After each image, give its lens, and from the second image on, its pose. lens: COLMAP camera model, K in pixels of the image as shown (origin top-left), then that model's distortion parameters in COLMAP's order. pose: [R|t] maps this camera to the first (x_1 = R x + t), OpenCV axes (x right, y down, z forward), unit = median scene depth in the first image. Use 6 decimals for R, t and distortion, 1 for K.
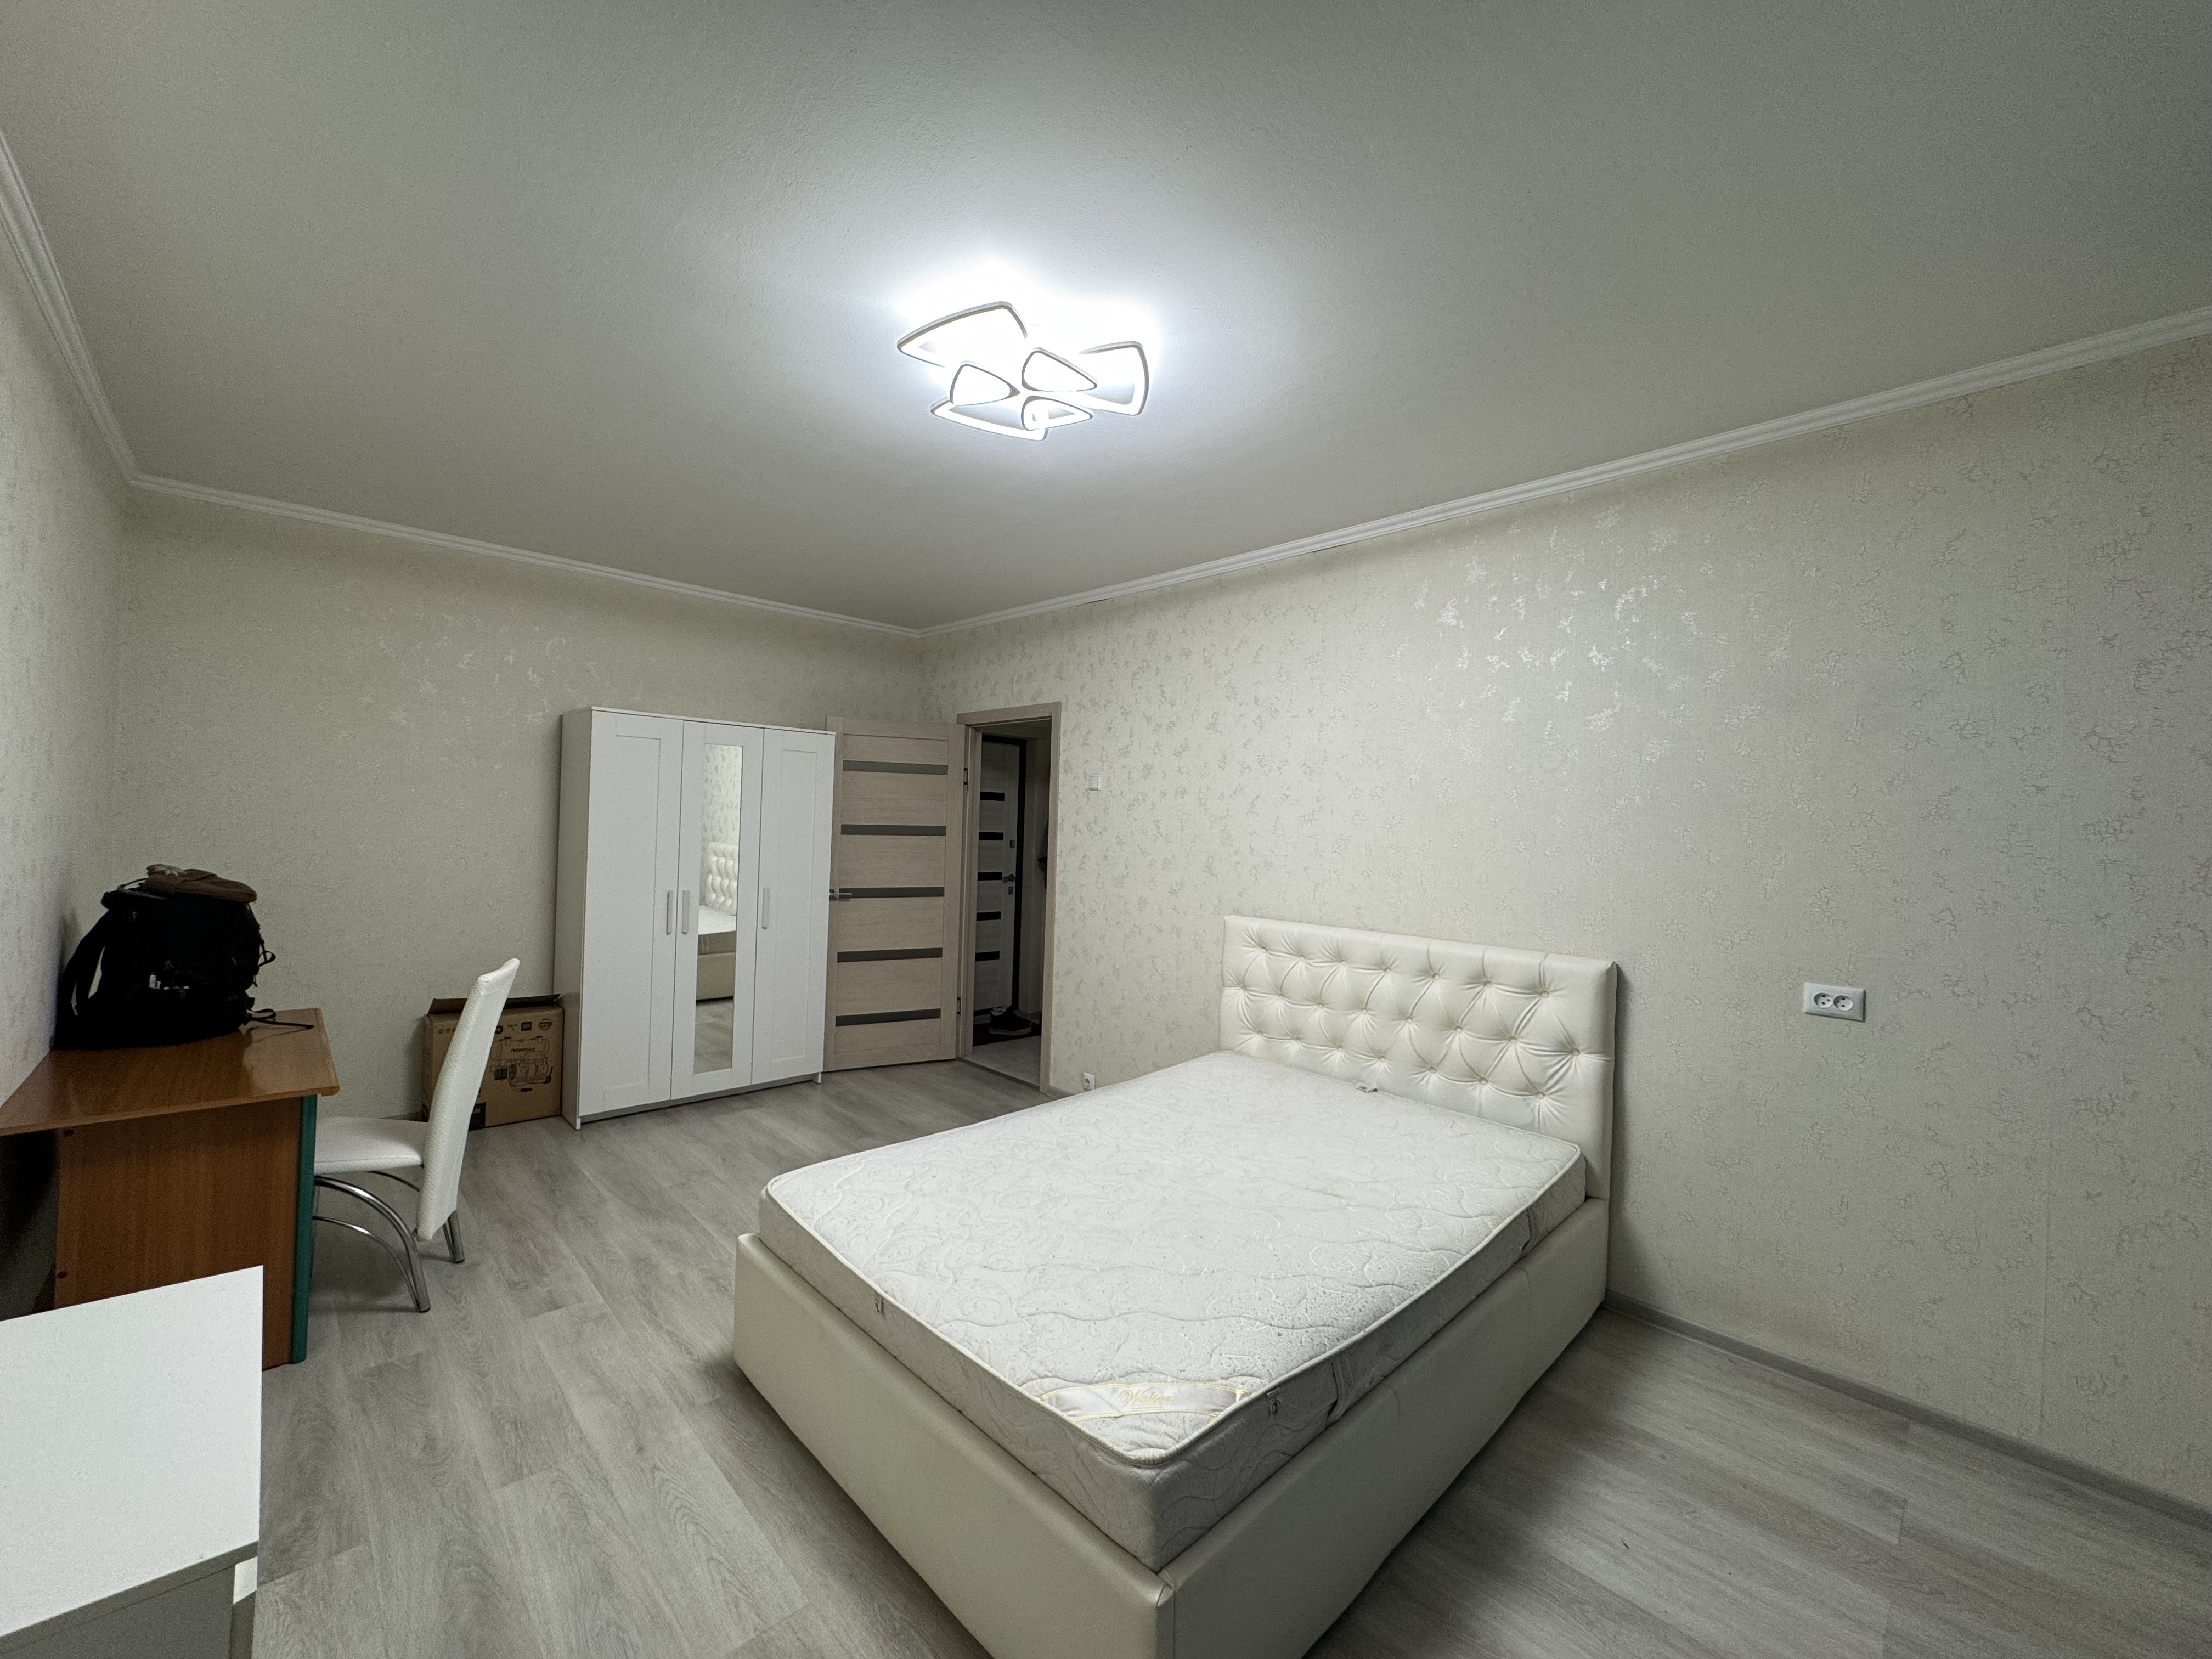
lens RADIAL K [[877.6, 0, 1104.8], [0, 877.6, 827.2], [0, 0, 1]] dist [-0.003387, 0.000642]
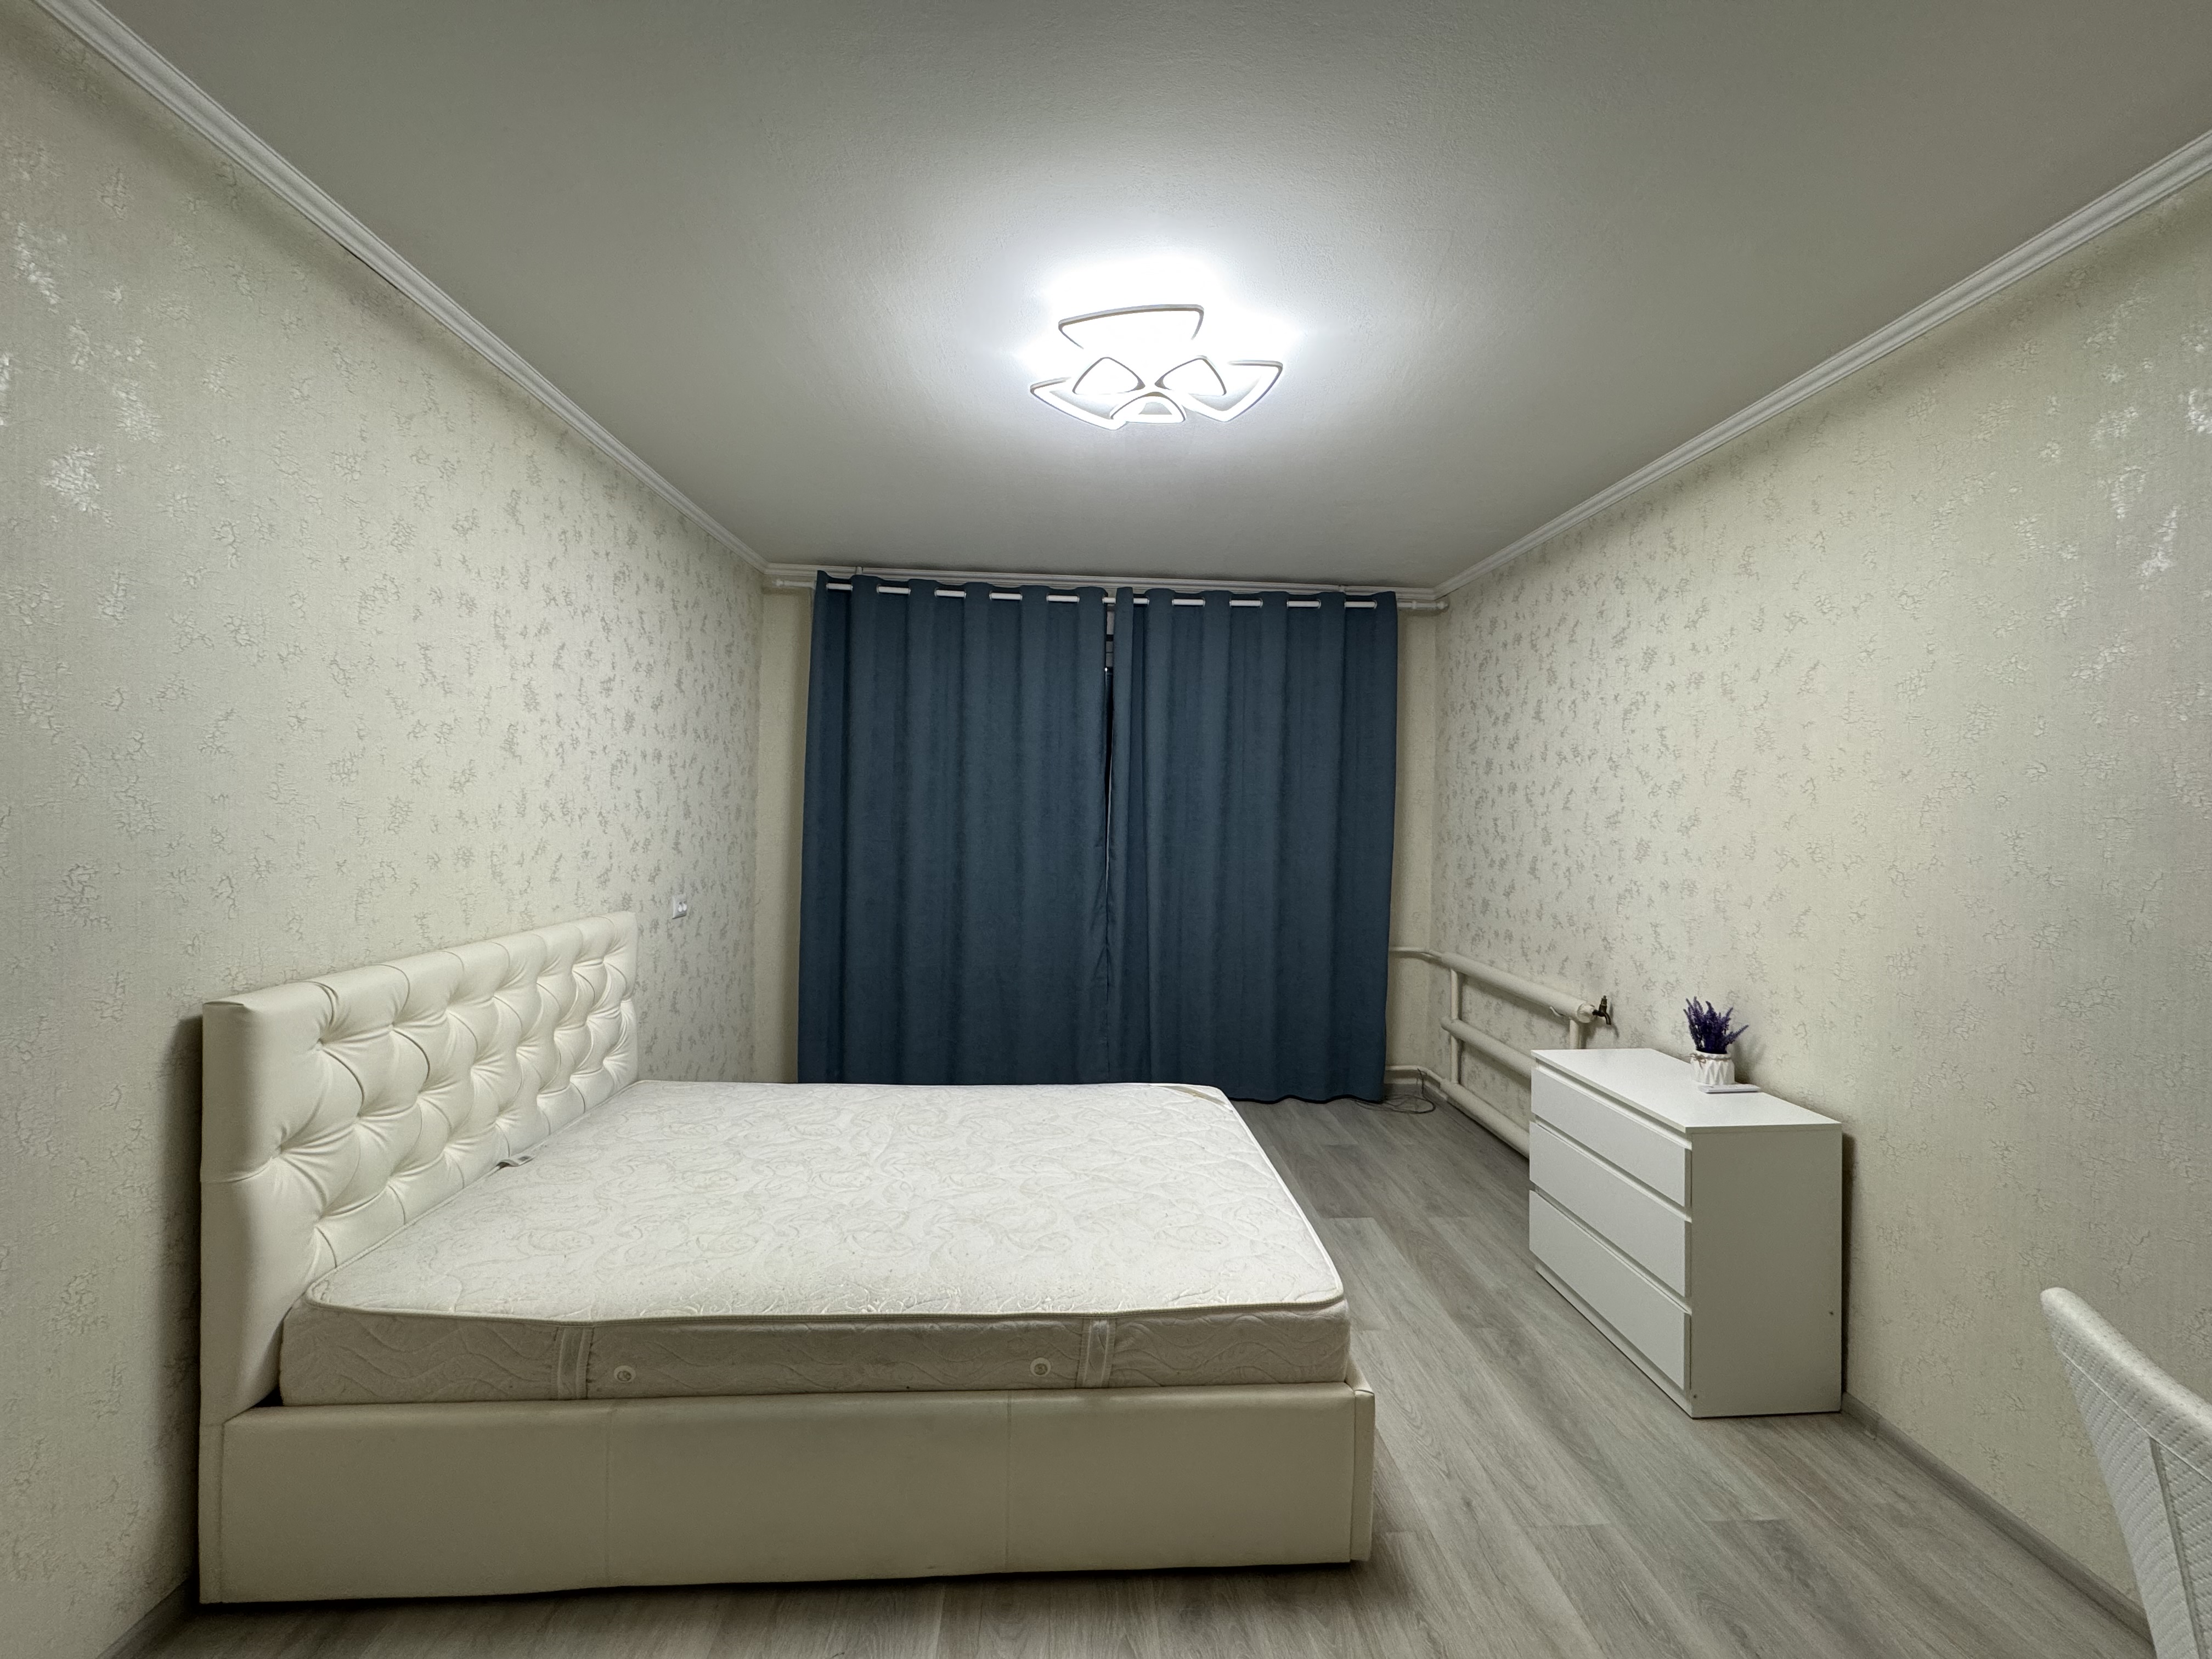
lens RADIAL K [[877.6, 0, 1101.7], [0, 877.6, 825.3], [0, 0, 1]] dist [-0.003387, 0.000642]
pose [[-0.754143, -0.058027, 0.654142, -0.517882], [-0.045066, 0.998313, 0.036603, -0.017957], [-0.655163, -0.001875, -0.755486, 1.263383]]
